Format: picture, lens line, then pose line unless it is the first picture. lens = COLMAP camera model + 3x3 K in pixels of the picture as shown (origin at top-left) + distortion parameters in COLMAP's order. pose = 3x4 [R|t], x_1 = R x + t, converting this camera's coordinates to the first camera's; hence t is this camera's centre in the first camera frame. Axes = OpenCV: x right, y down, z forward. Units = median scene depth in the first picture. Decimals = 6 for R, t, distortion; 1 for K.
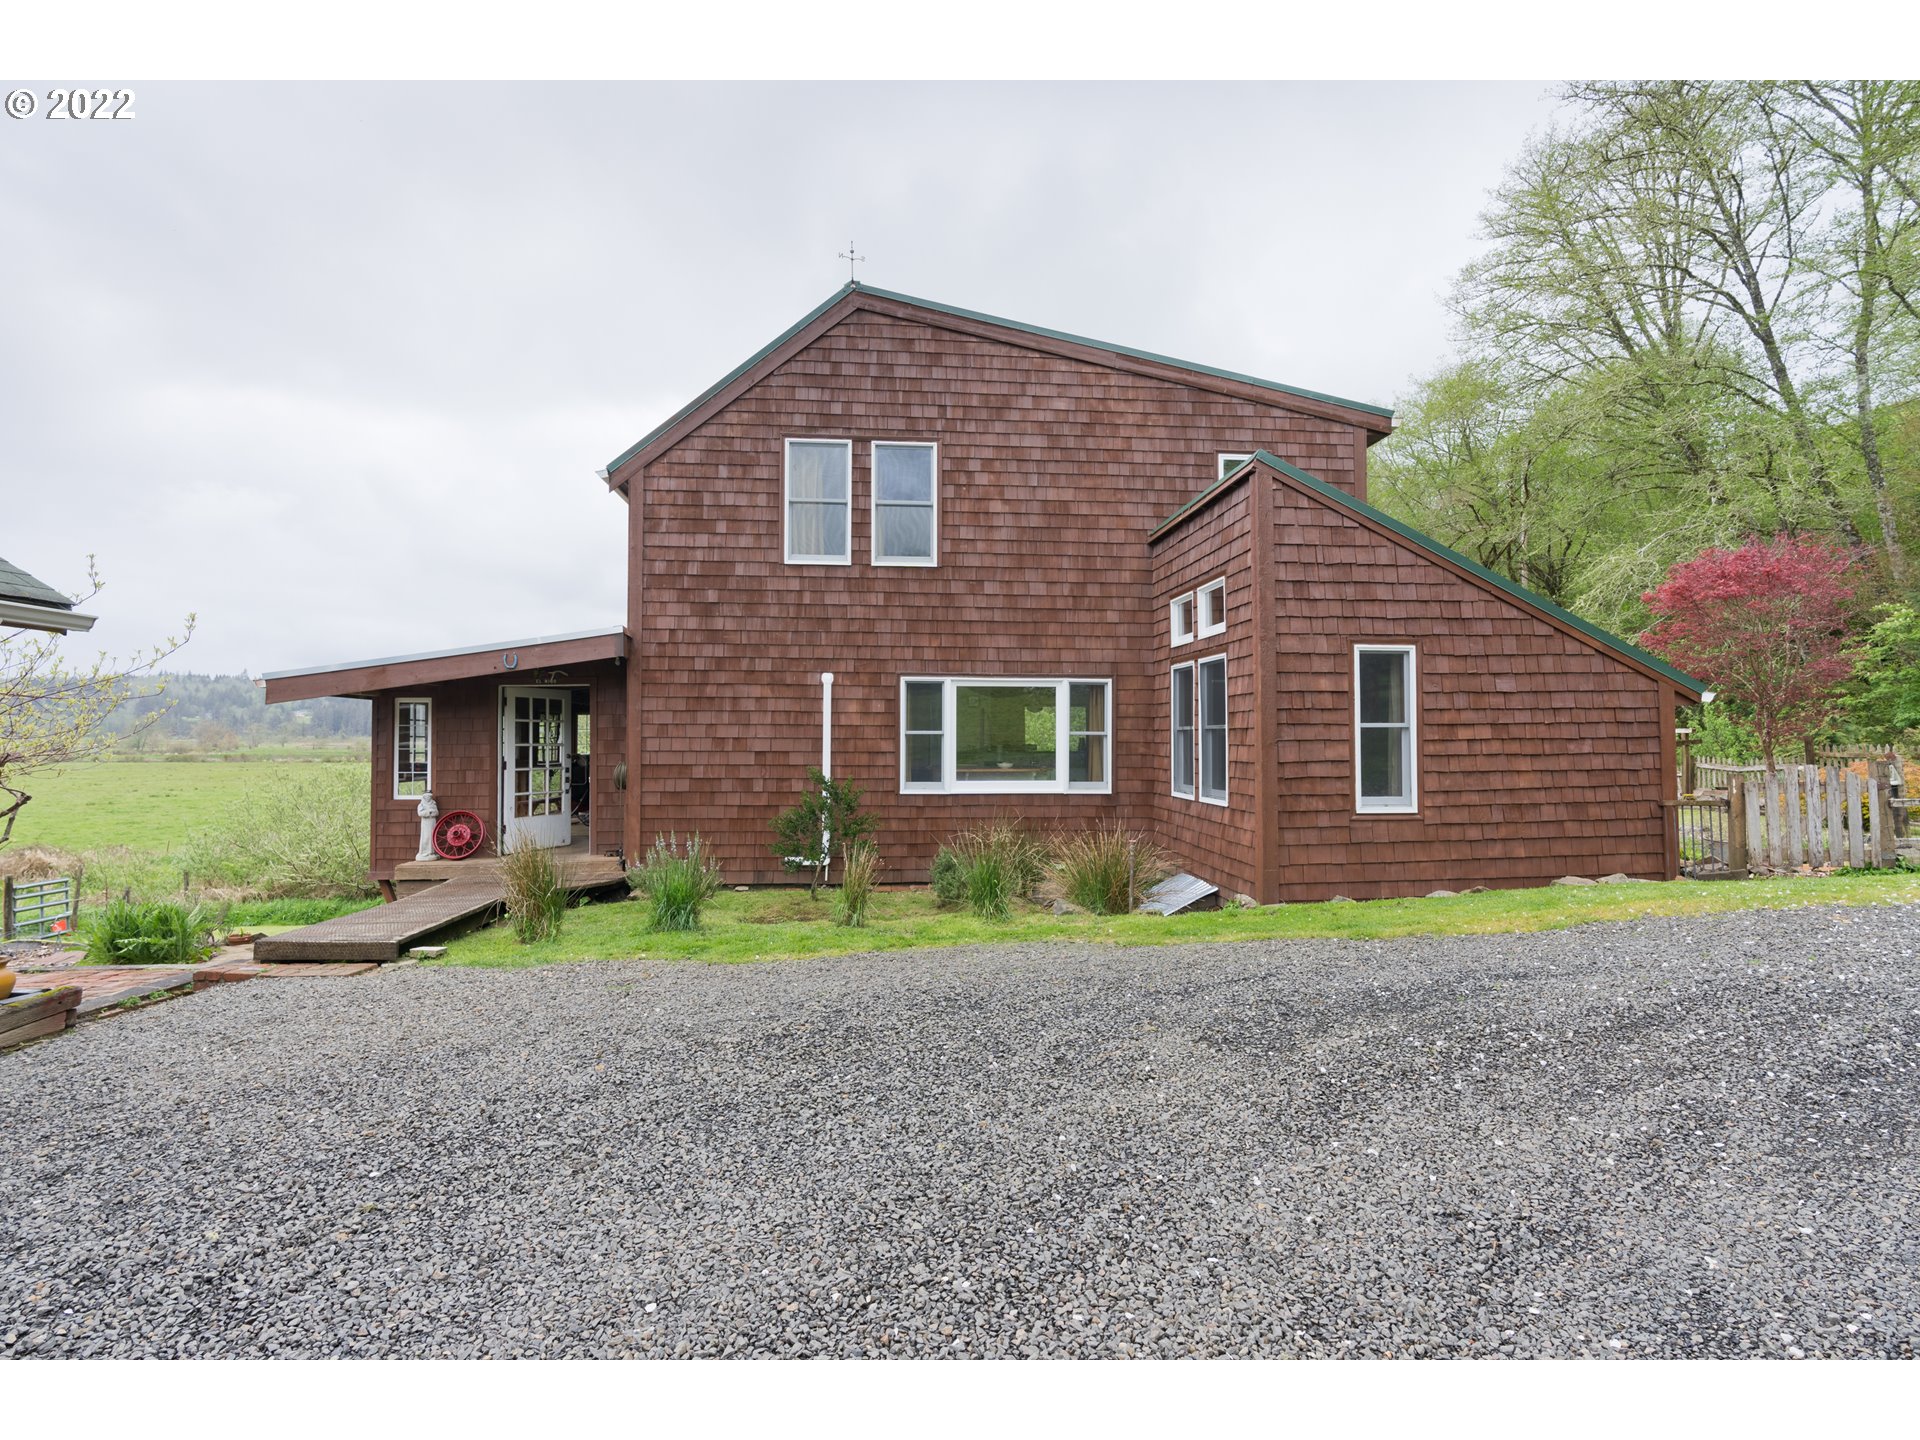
lens RADIAL K [[941.4, 0, 960.0], [0, 941.4, 720.0], [0, 0, 1]] dist [-0.004811, -0.000645]
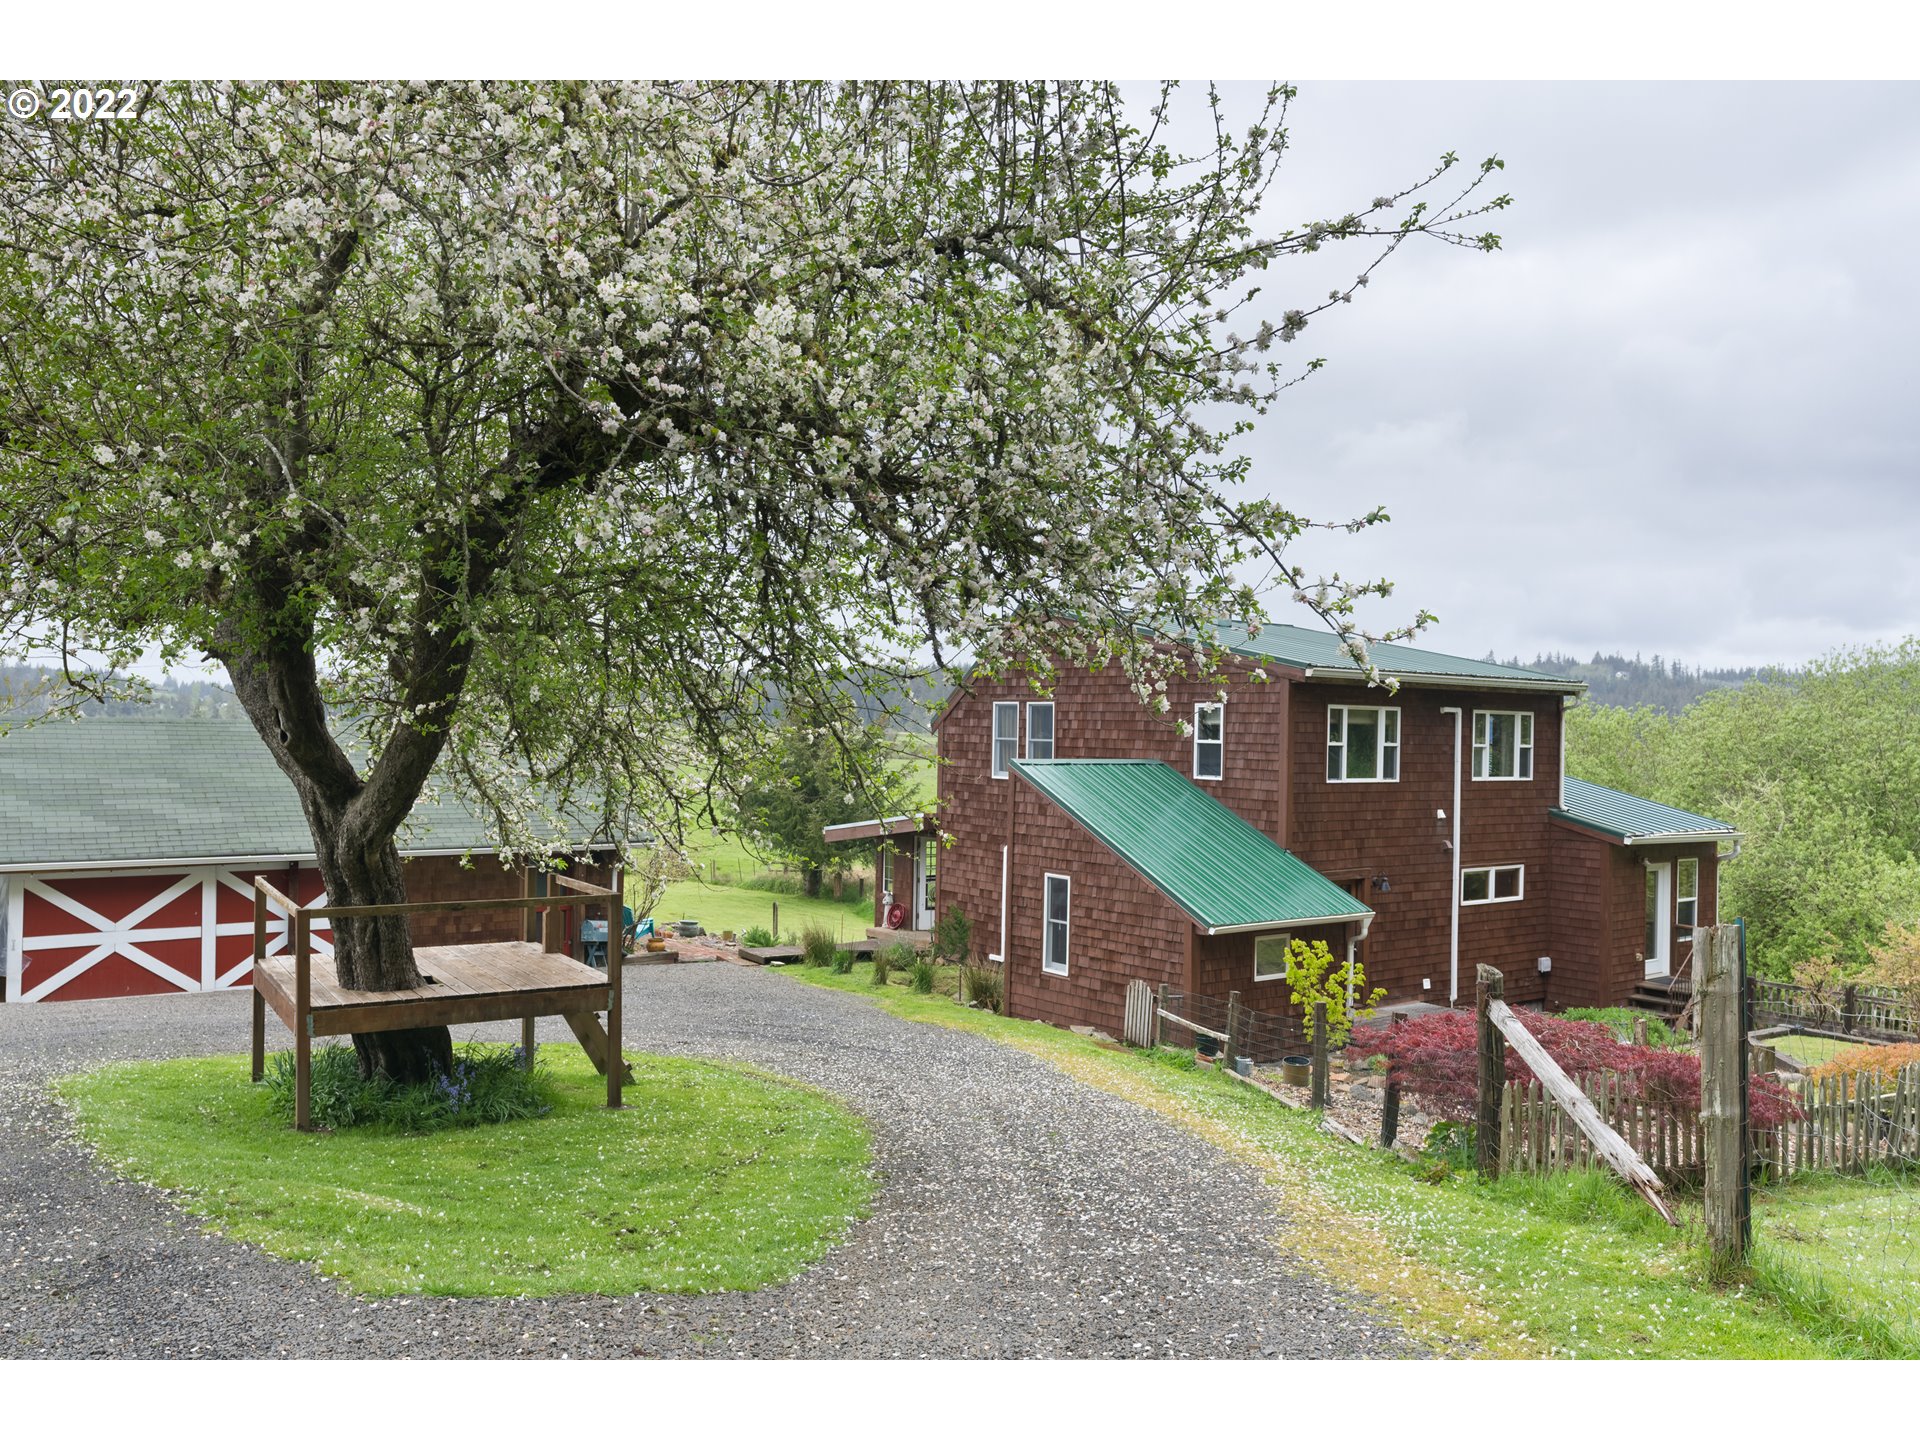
lens RADIAL K [[1442.0, 0, 895.3], [0, 1442.0, 719.6], [0, 0, 1]] dist [0.002592, 0.002170]
pose [[0.494075, 0.006499, -0.869395, 2.212281], [-0.003841, 0.999979, 0.005292, -0.320601], [0.869411, 0.000725, 0.494089, -0.465595]]
